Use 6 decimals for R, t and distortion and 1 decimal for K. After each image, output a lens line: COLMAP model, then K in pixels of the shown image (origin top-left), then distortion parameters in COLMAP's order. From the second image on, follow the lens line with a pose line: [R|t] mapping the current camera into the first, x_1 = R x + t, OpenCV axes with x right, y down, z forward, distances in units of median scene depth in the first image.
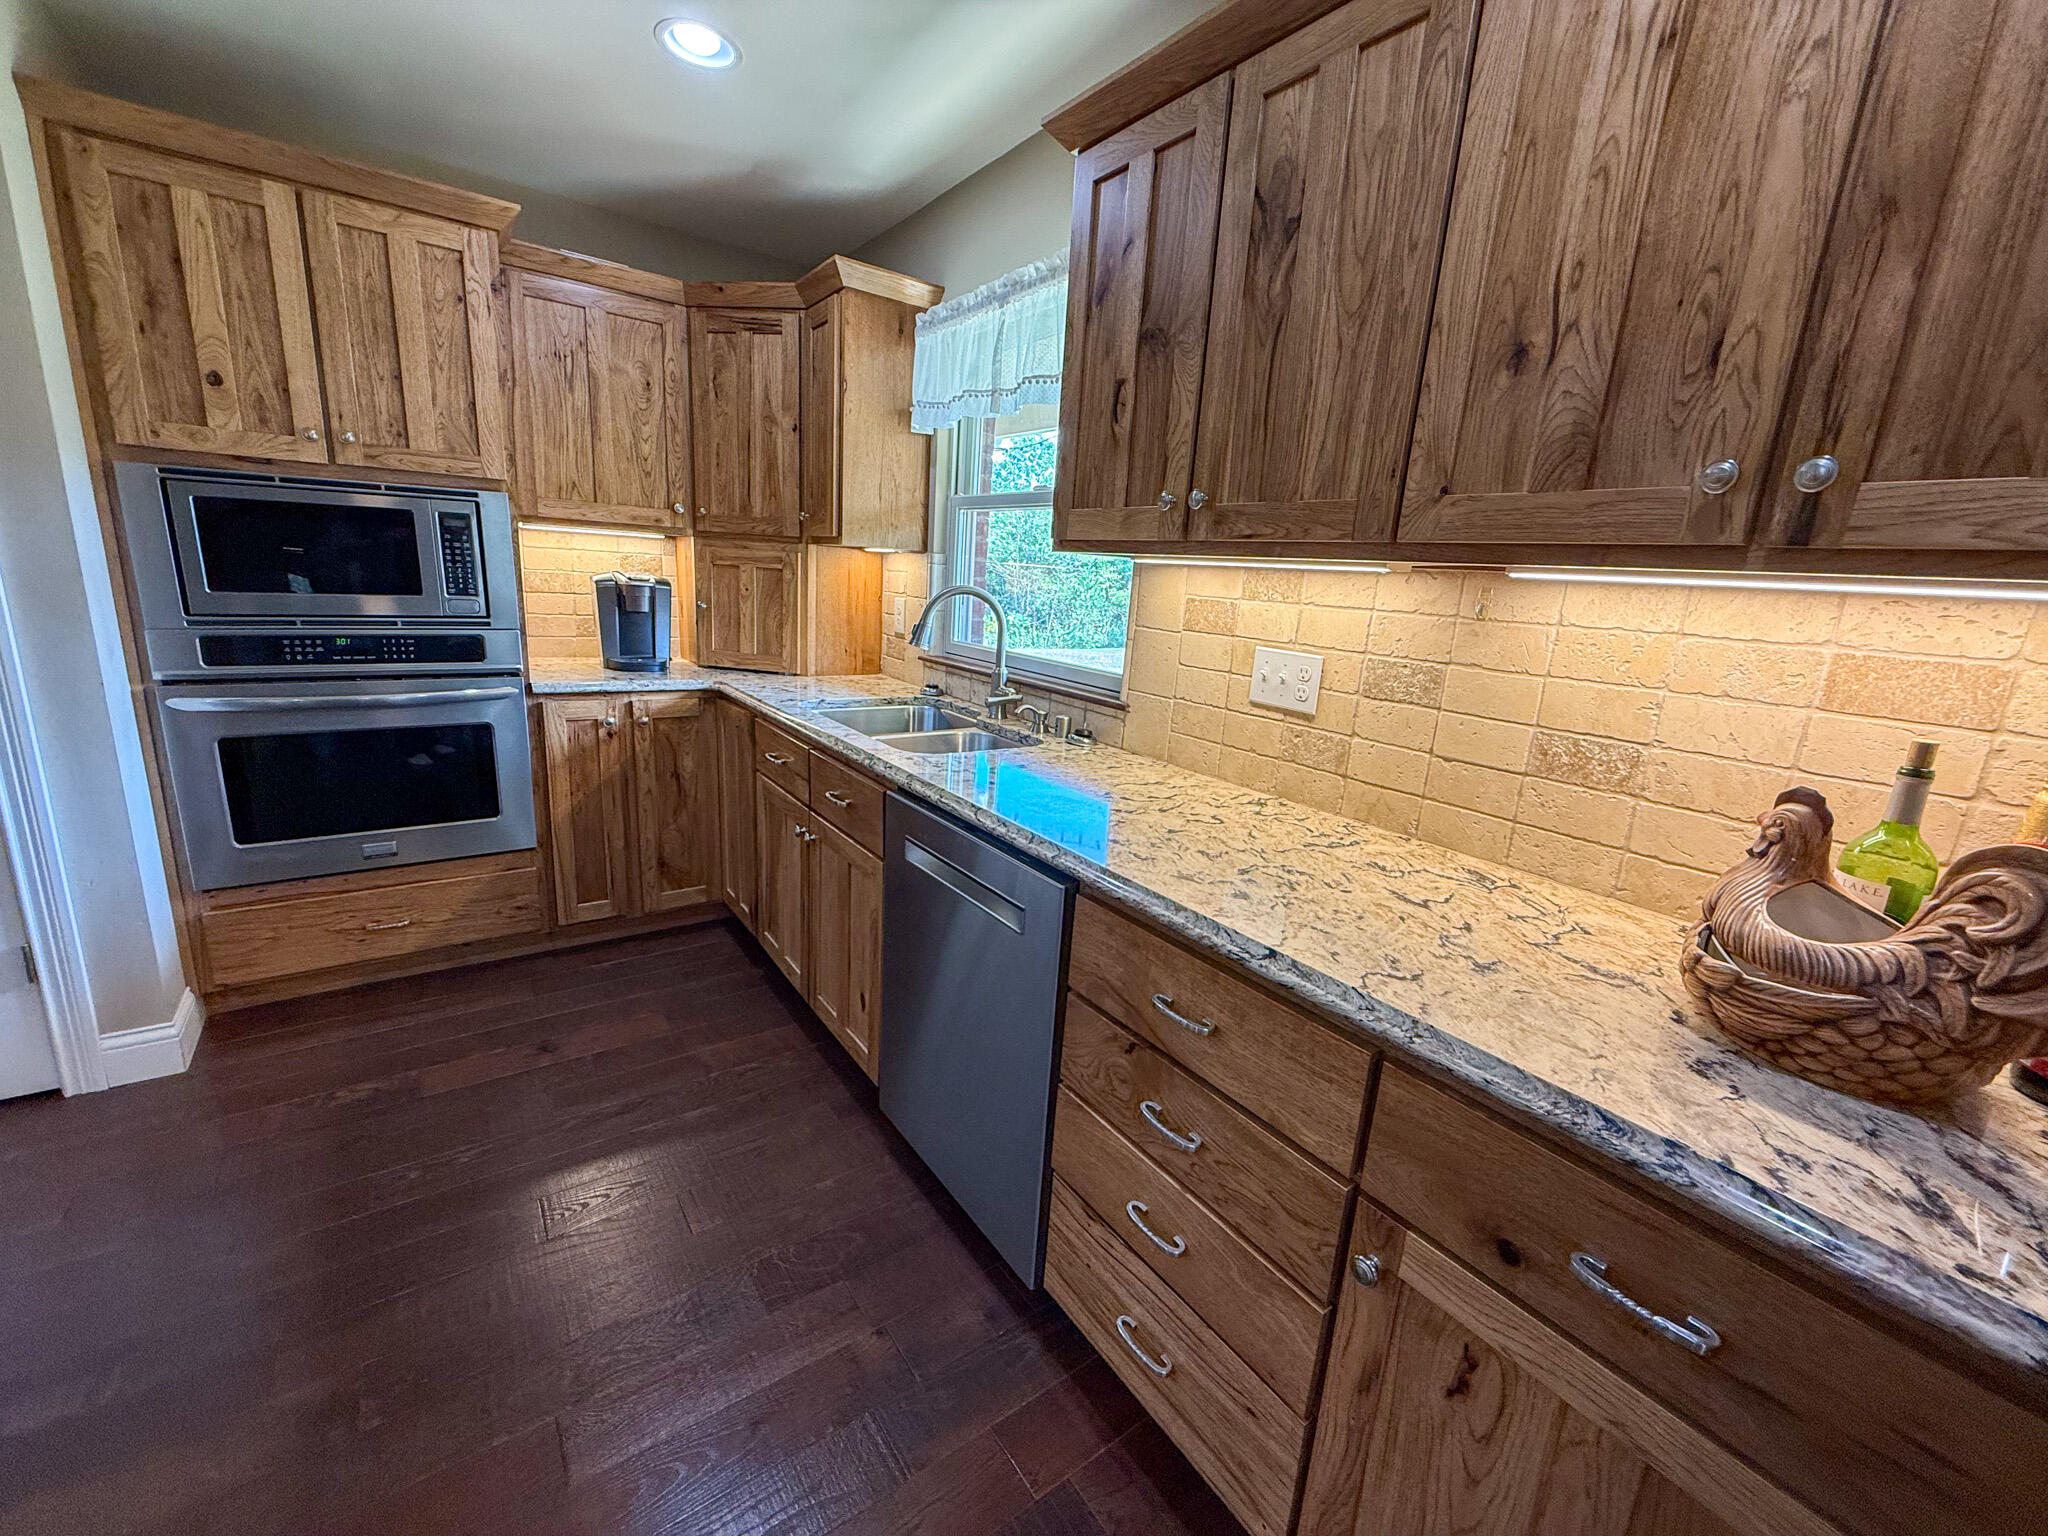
lens RADIAL K [[822.6, 0, 1023.1], [0, 822.6, 763.6], [0, 0, 1]] dist [0.003196, 0.000123]
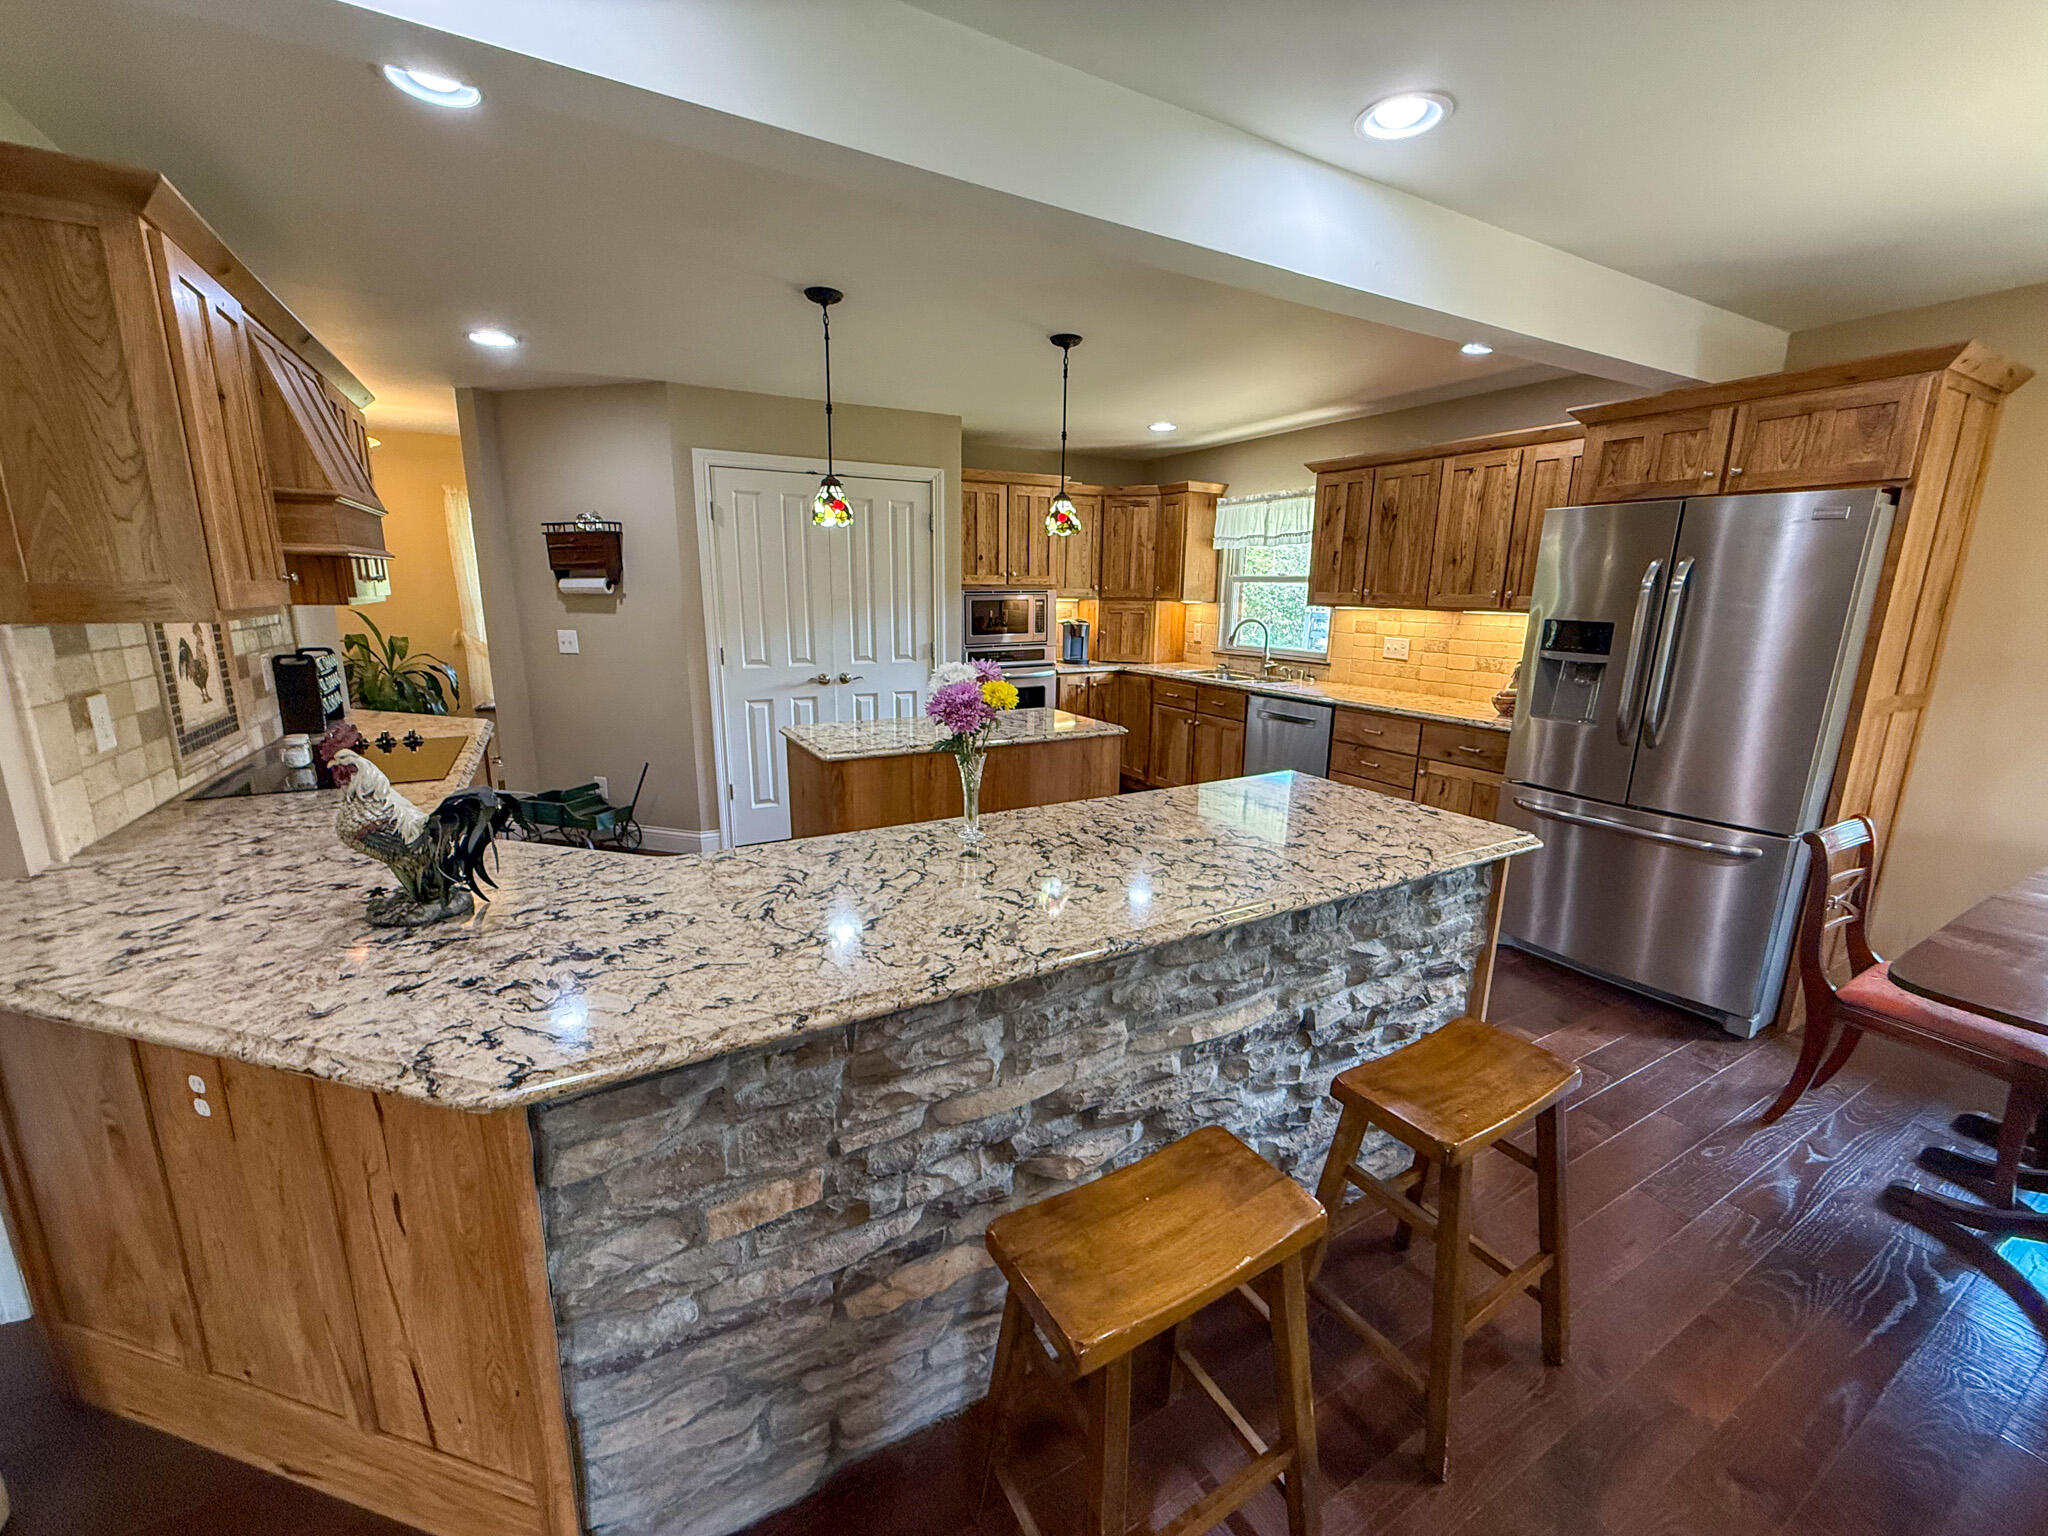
lens RADIAL K [[822.6, 0, 1018.6], [0, 822.6, 765.4], [0, 0, 1]] dist [0.003196, 0.000123]
pose [[0.992728, -0.028354, -0.116990, -0.509470], [0.026528, 0.999501, -0.017136, 0.246517], [0.117417, 0.013908, 0.992985, -1.532777]]
